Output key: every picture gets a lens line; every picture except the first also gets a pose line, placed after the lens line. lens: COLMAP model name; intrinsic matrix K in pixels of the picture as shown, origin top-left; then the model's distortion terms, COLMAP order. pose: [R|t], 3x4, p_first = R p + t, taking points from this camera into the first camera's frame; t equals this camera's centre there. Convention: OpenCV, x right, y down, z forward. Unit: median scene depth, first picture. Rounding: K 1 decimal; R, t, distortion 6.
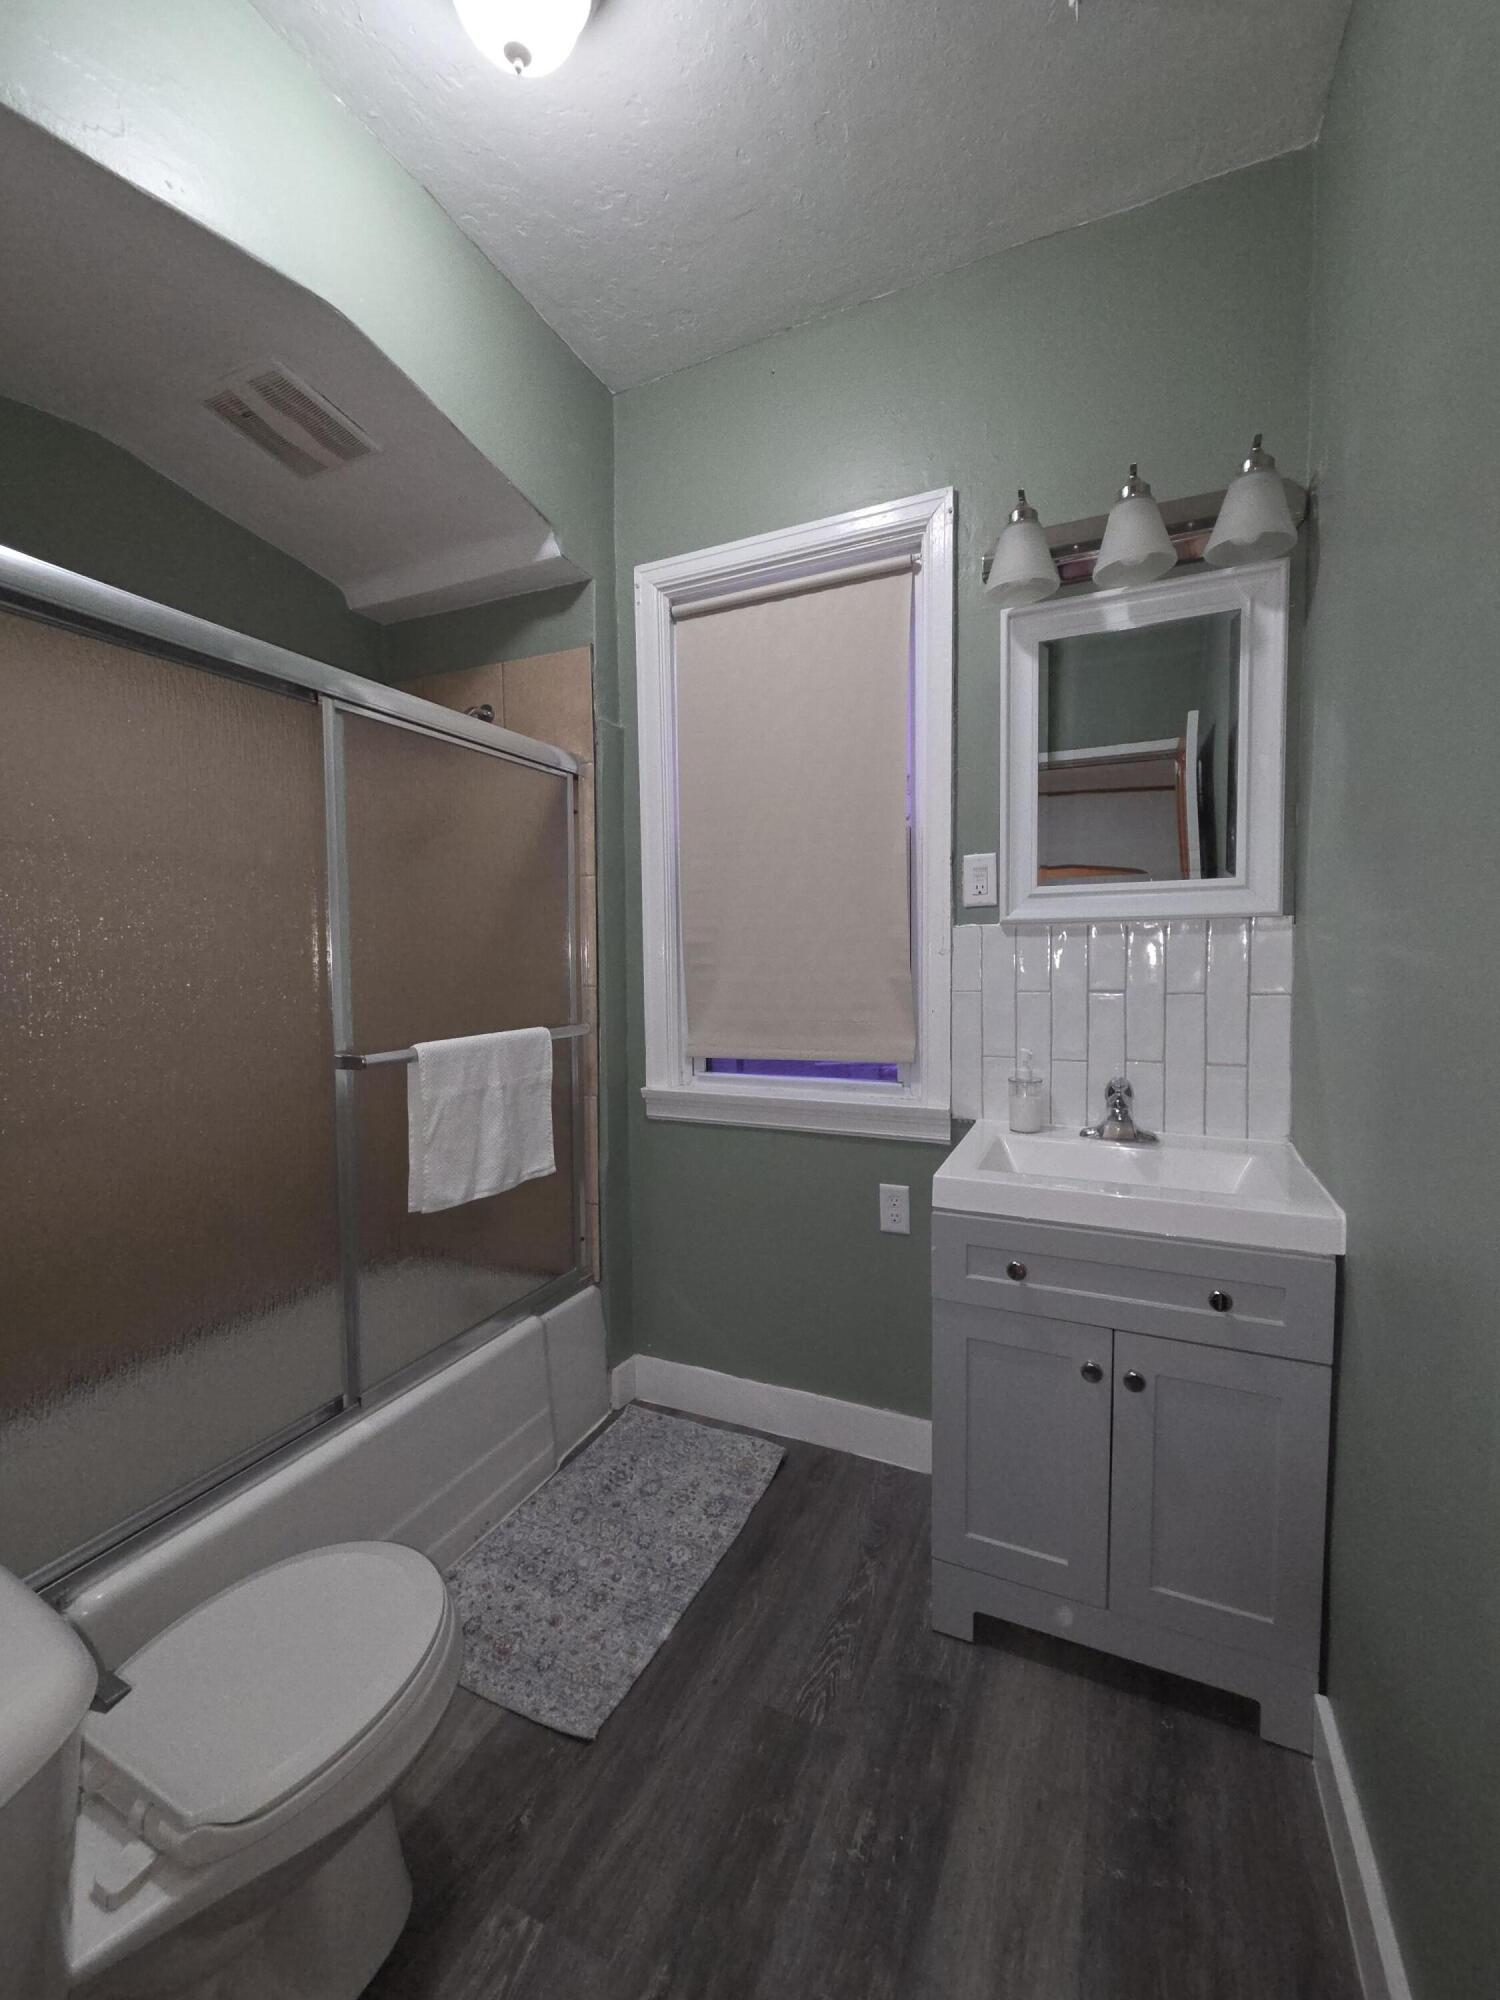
lens RADIAL K [[819.1, 0, 756.8], [0, 819.1, 988.3], [0, 0, 1]] dist [0.003710, -0.001238]
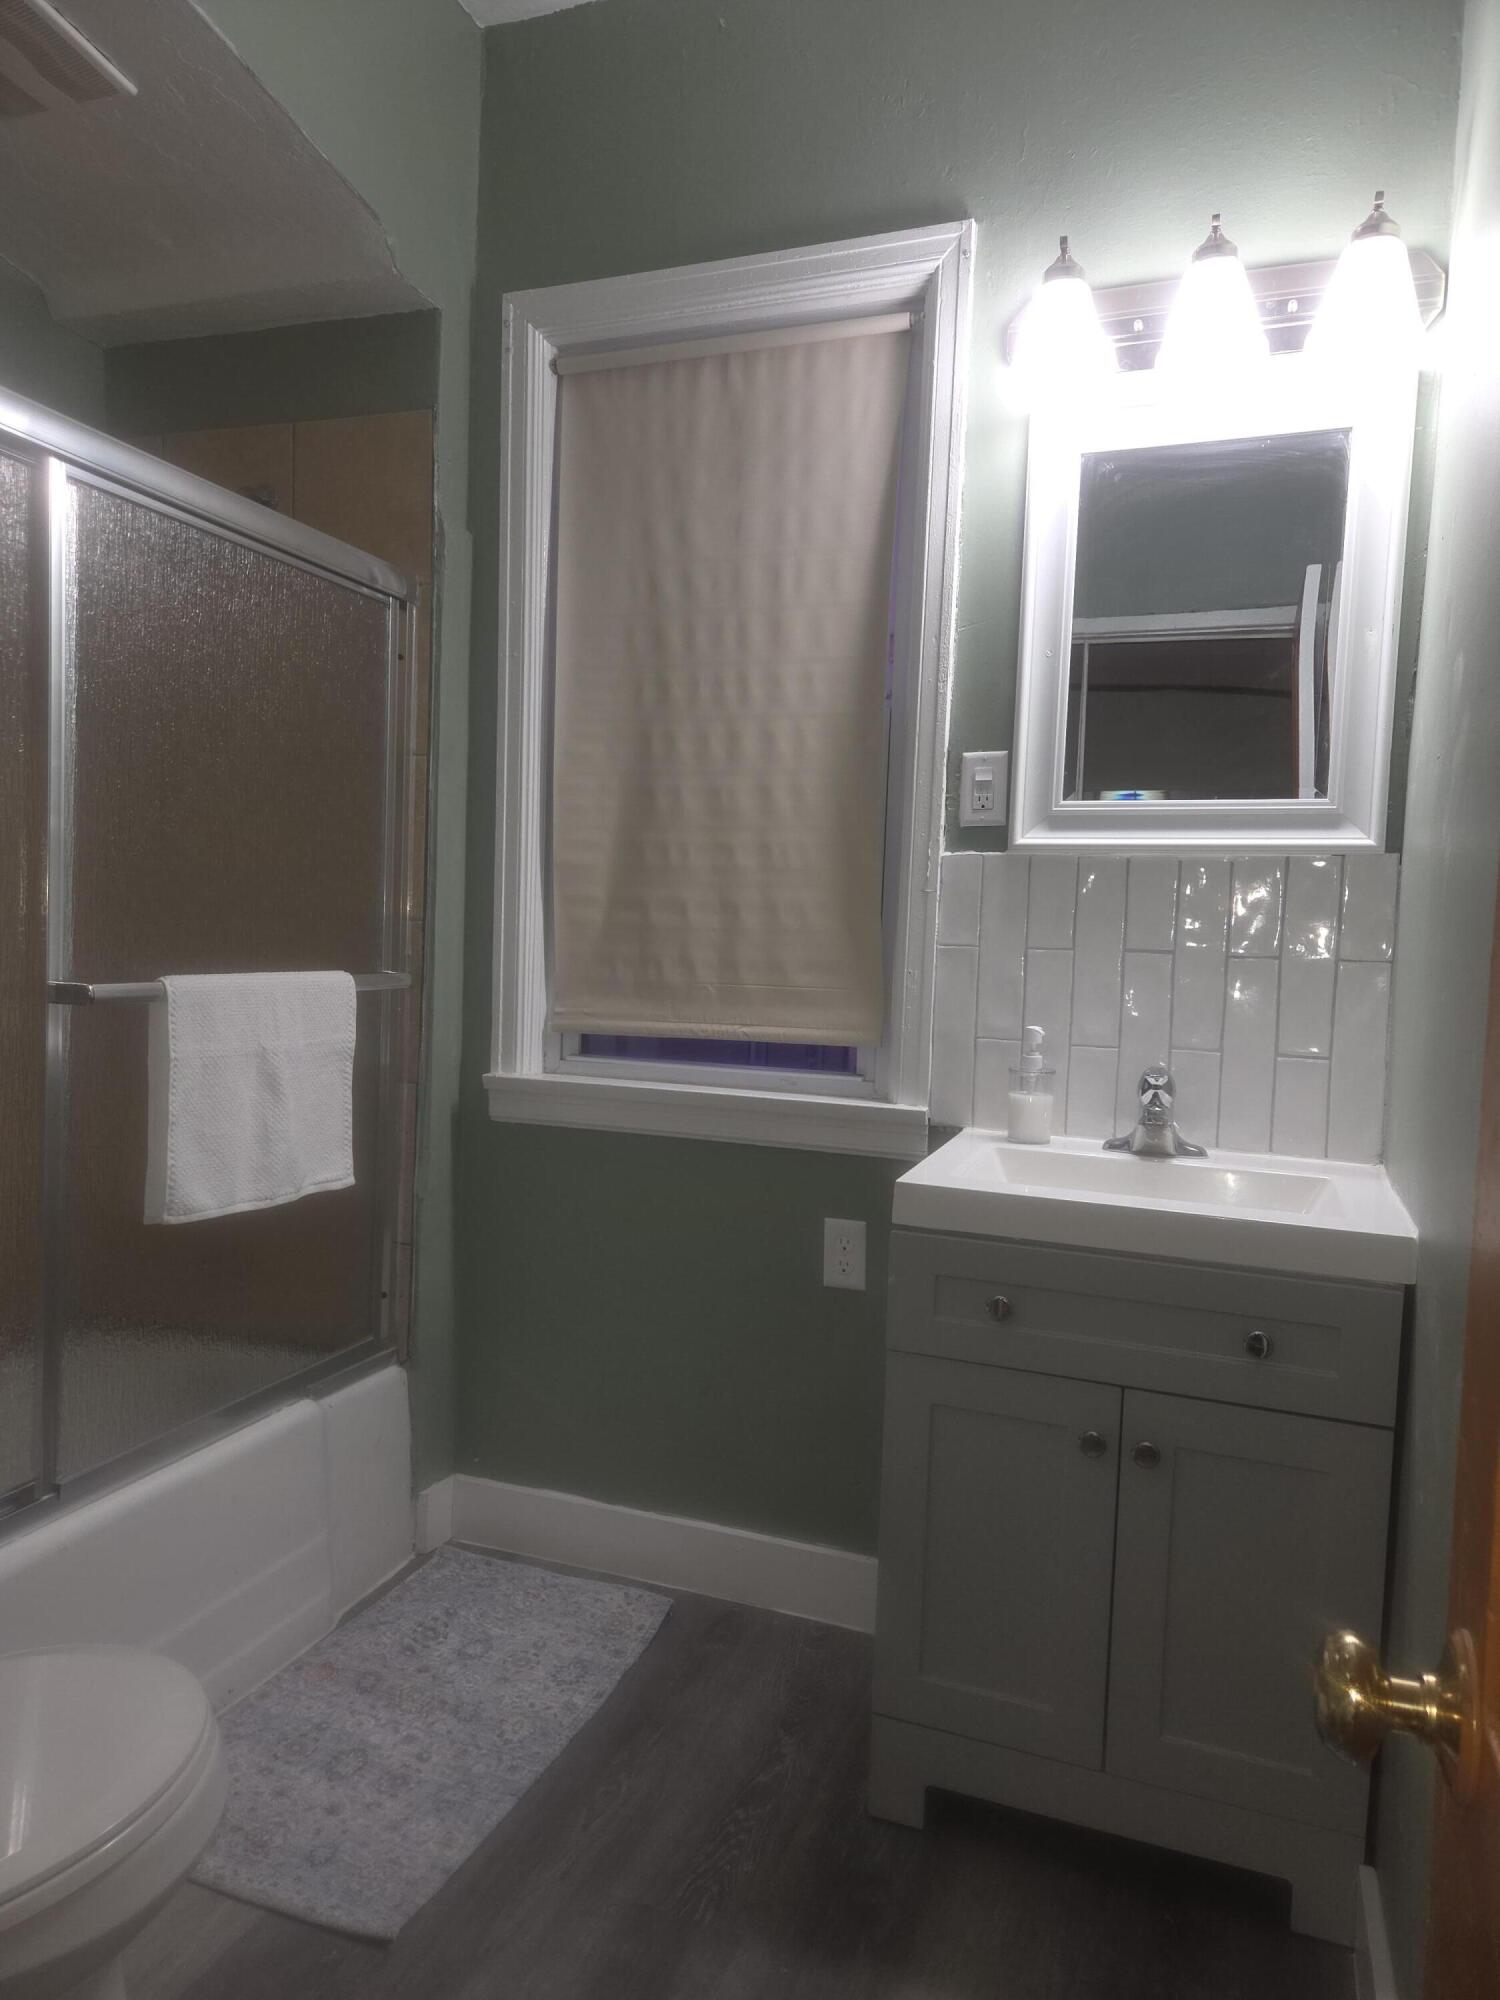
lens RADIAL K [[1335.8, 0, 749.2], [0, 1335.8, 1004.5], [0, 0, 1]] dist [0.055653, -0.023261]
pose [[0.996096, 0.043813, 0.076639, -0.012195], [-0.045009, 0.998889, 0.013951, 0.050732], [-0.075943, -0.017346, 0.996961, -0.153493]]
